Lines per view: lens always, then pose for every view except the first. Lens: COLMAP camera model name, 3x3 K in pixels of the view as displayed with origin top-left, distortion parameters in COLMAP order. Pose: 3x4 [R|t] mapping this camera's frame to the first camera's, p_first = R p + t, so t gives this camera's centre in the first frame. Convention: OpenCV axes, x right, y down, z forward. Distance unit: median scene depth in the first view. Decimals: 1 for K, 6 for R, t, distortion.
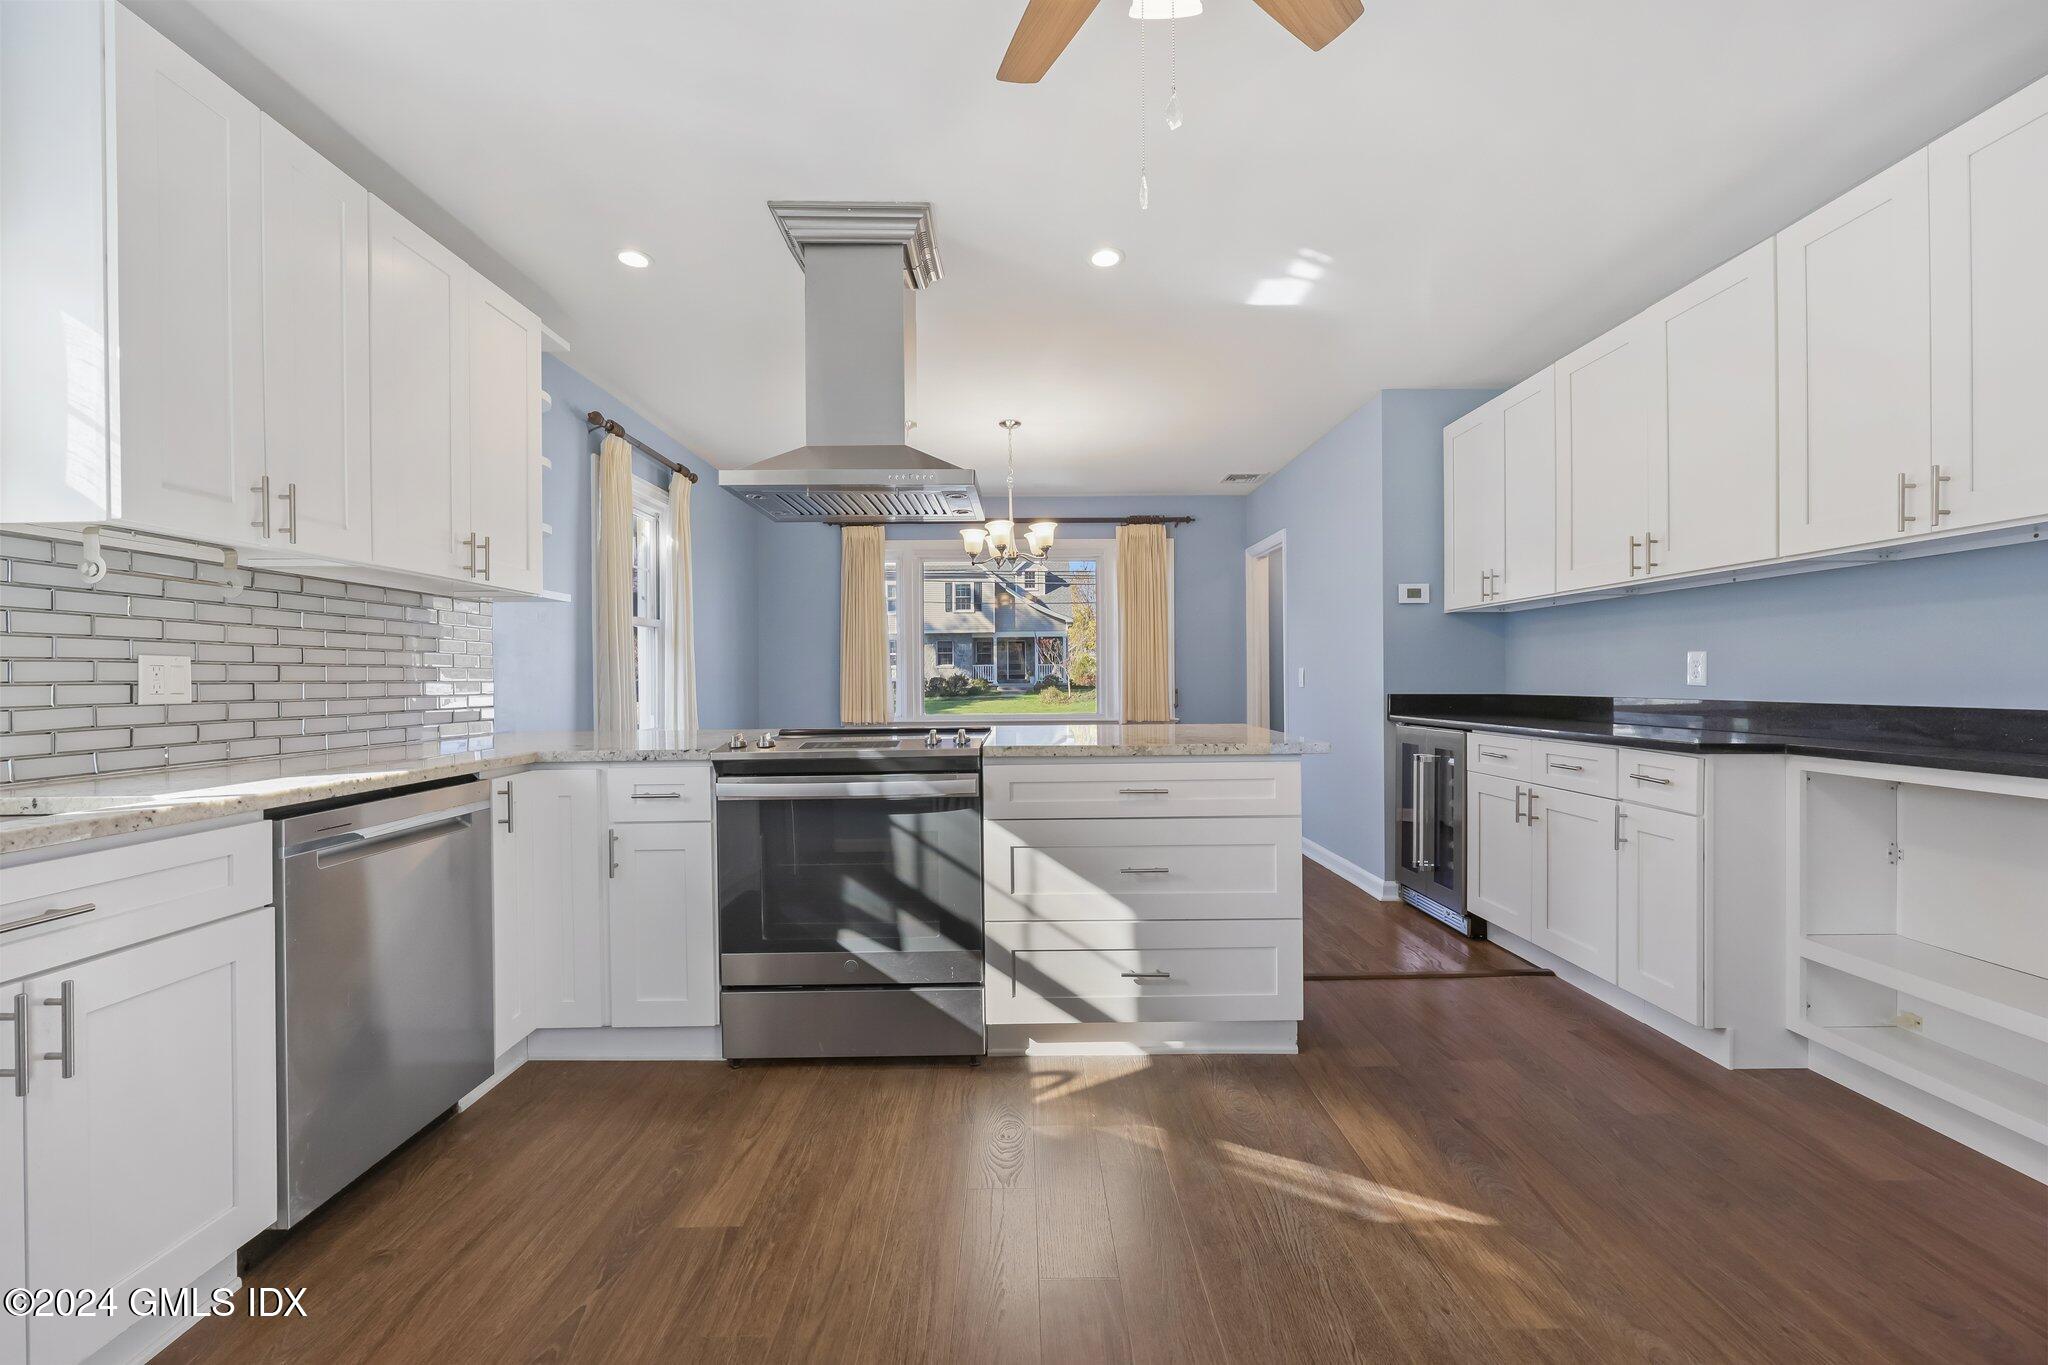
lens RADIAL K [[829.7, 0, 1027.7], [0, 829.7, 676.7], [0, 0, 1]] dist [-0.000979, -0.000044]
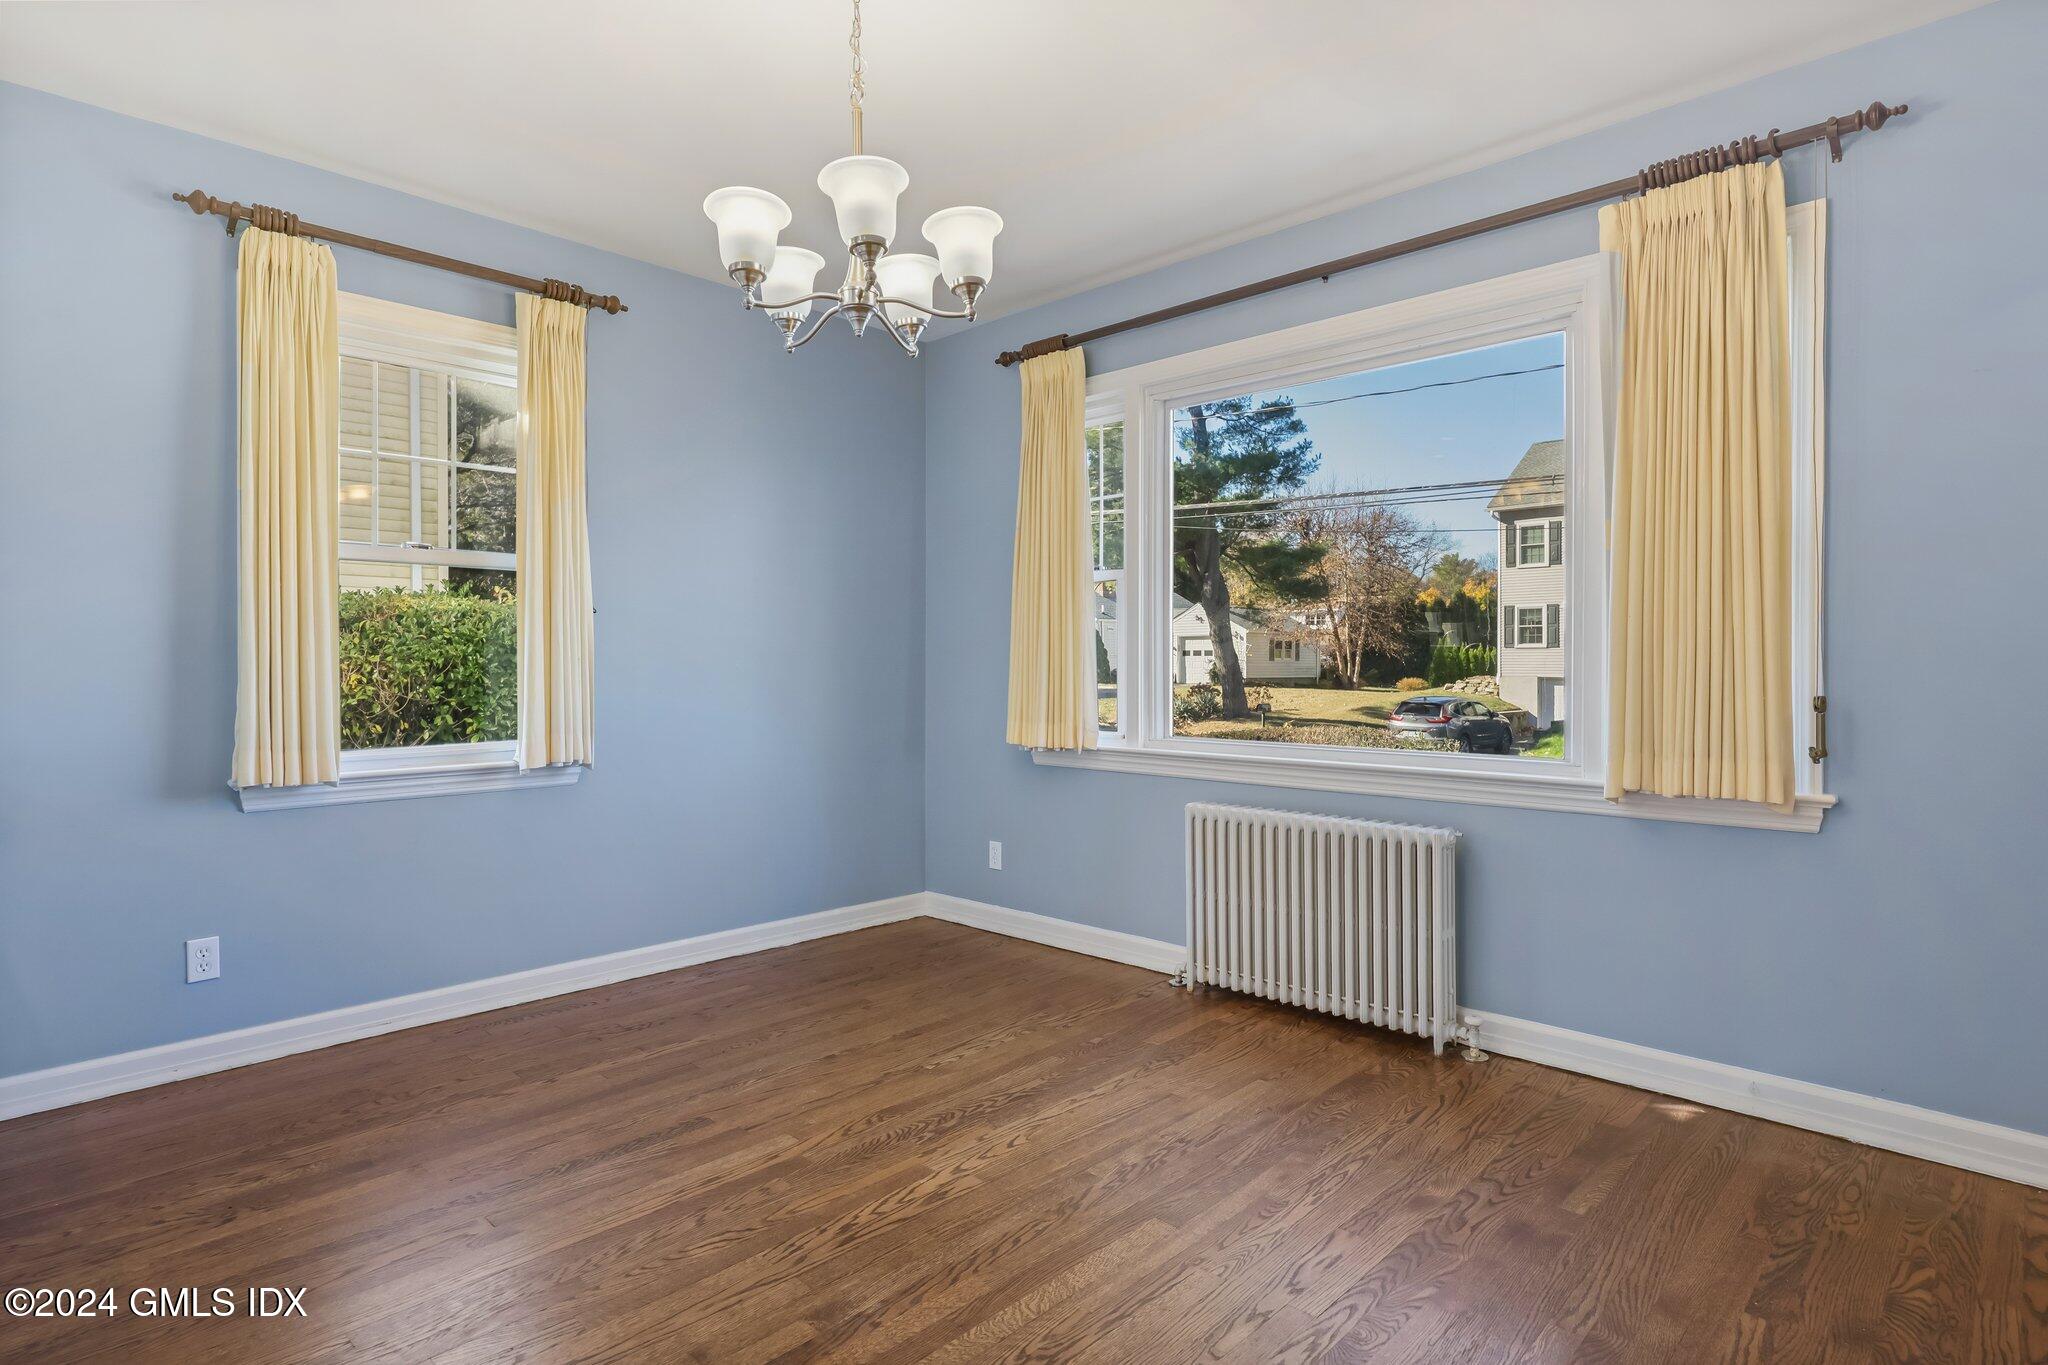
lens RADIAL K [[1072.7, 0, 1041.2], [0, 1072.7, 671.5], [0, 0, 1]] dist [0.001239, 0.000842]
pose [[0.713854, 0.010919, -0.700210, 0.674346], [-0.002009, 0.999906, 0.013545, 0.002184], [0.700292, -0.008263, 0.713809, 1.412442]]
